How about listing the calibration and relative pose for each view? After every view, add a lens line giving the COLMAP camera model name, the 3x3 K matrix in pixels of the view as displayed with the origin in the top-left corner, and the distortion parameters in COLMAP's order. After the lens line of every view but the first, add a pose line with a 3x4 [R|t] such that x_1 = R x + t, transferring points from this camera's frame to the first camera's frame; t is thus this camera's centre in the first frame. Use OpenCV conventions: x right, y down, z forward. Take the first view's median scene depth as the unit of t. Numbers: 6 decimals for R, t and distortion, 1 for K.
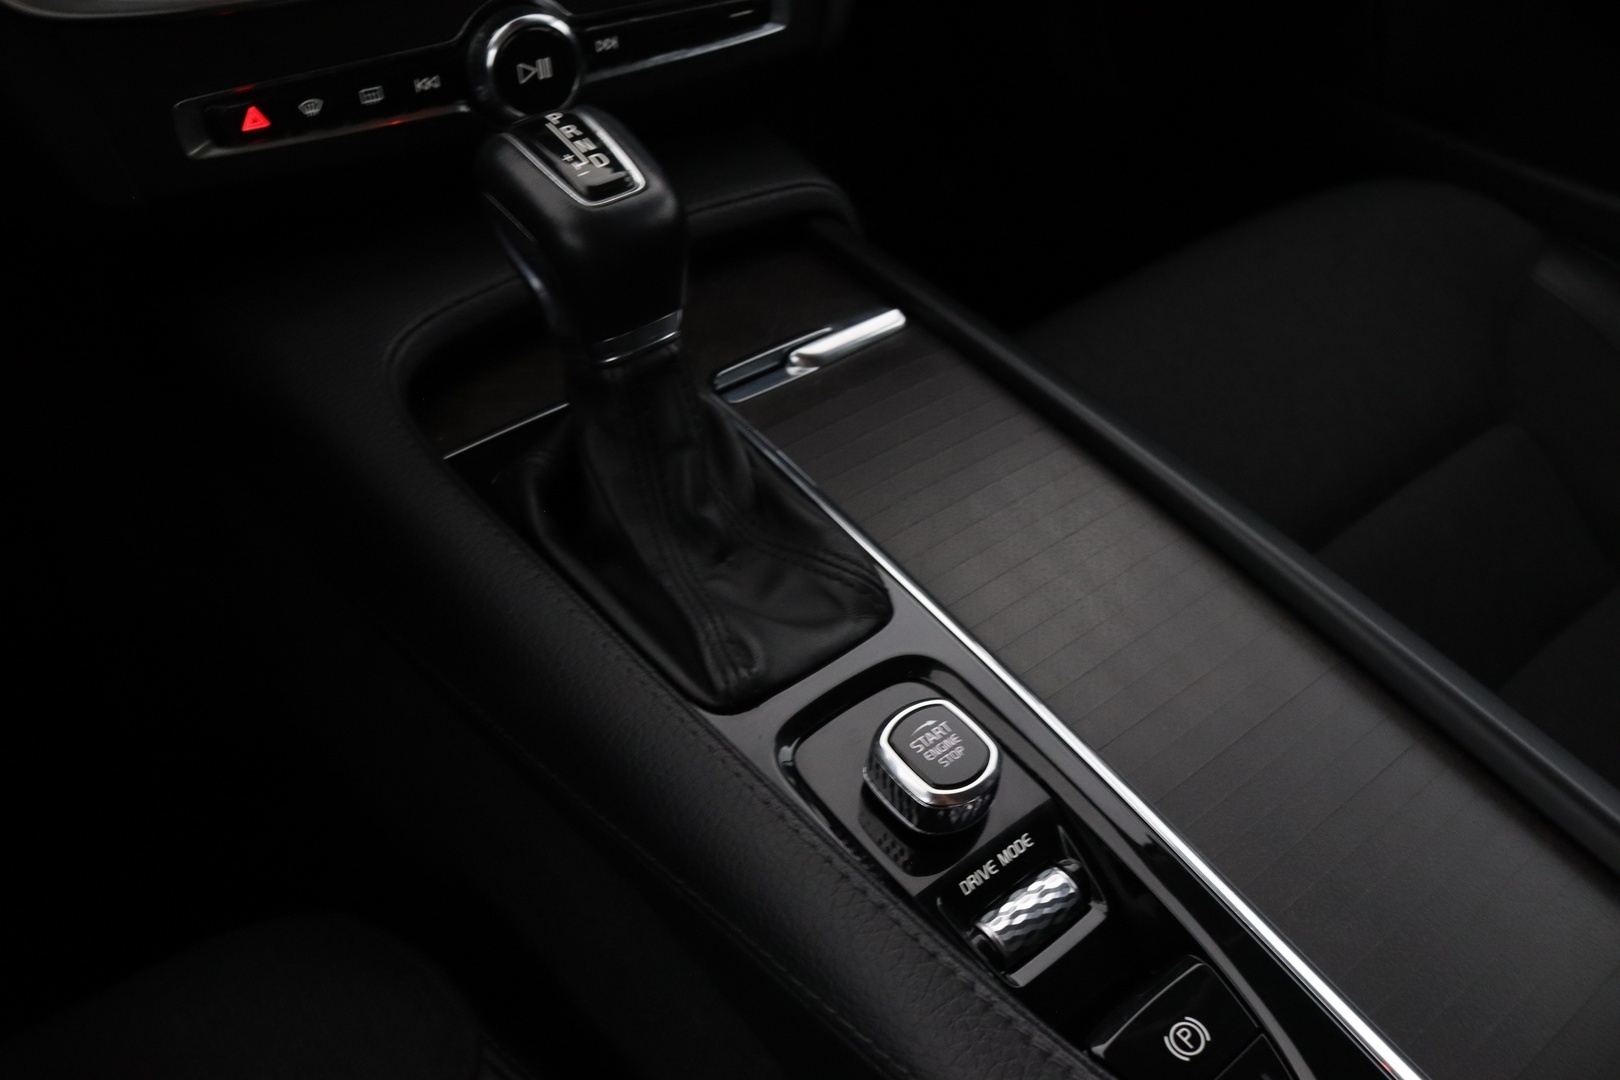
lens RADIAL K [[1362.9, 0, 800.3], [0, 1362.9, 553.8], [0, 0, 1]] dist [-0.170147, 0.155634]
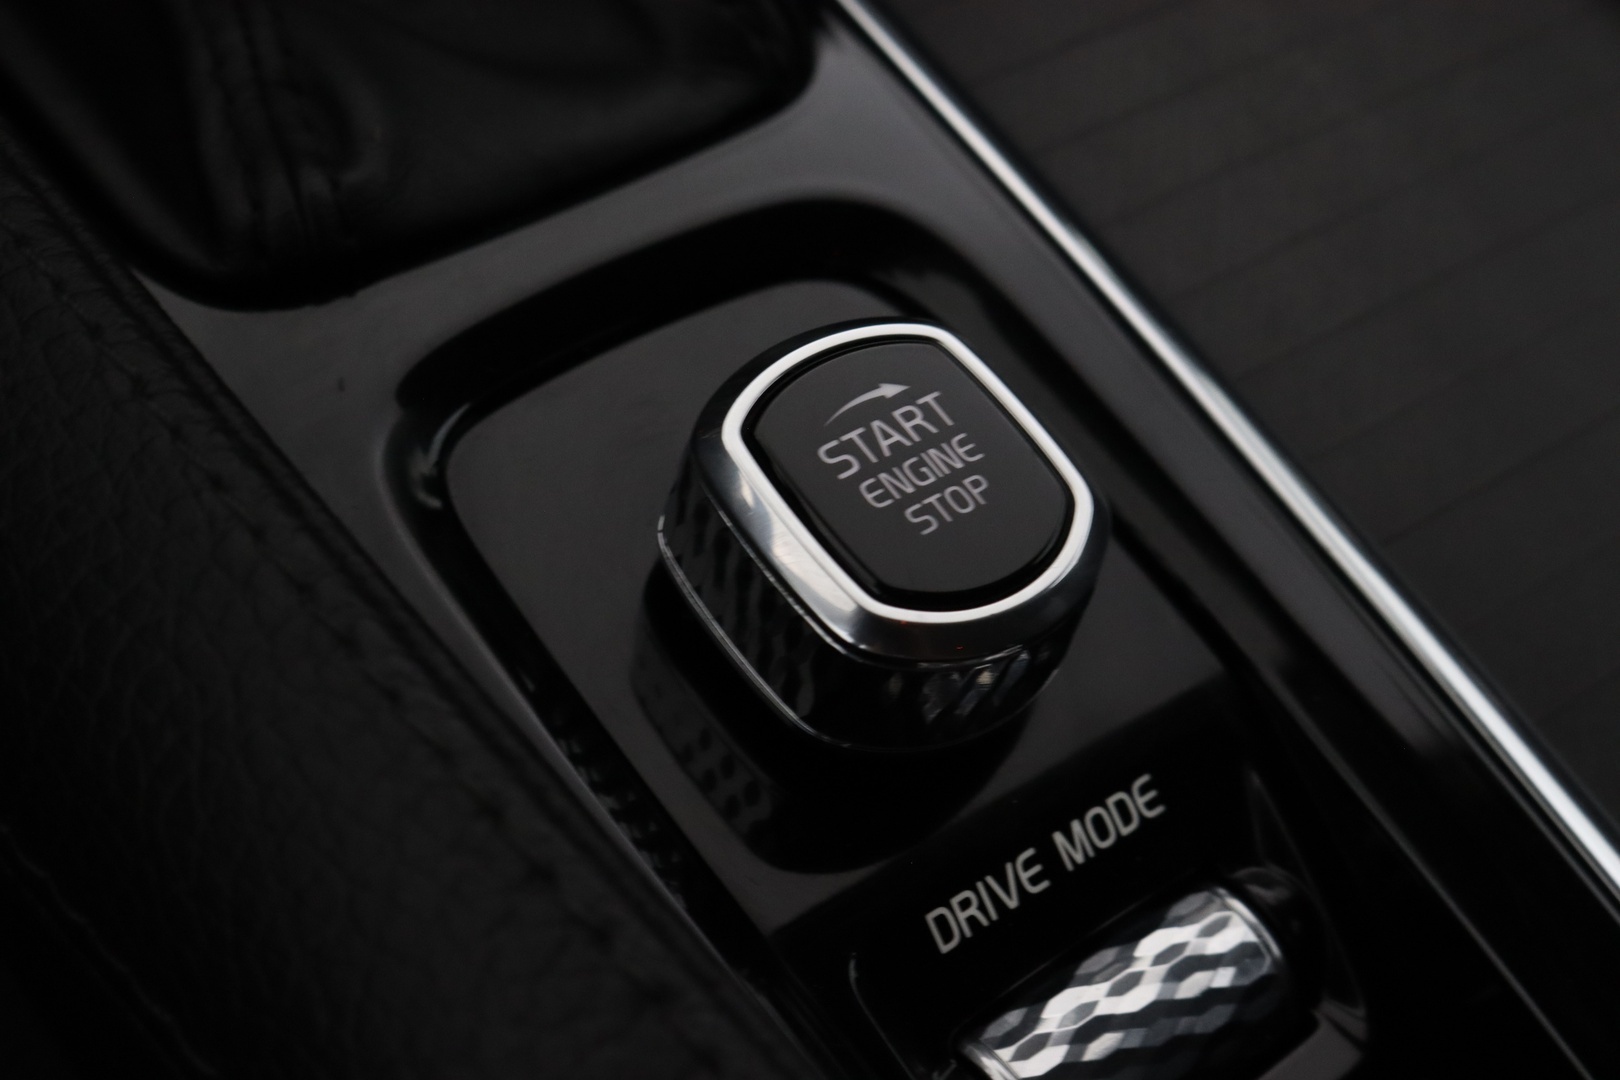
lens RADIAL K [[2550.3, 0, 810.0], [0, 2550.3, 540.0], [0, 0, 1]] dist [-0.140581, -0.002271]
pose [[0.990799, 0.102809, 0.088016, 0.030770], [-0.114007, 0.984478, 0.133440, 0.083014], [-0.072931, -0.142246, 0.987141, 0.427746]]
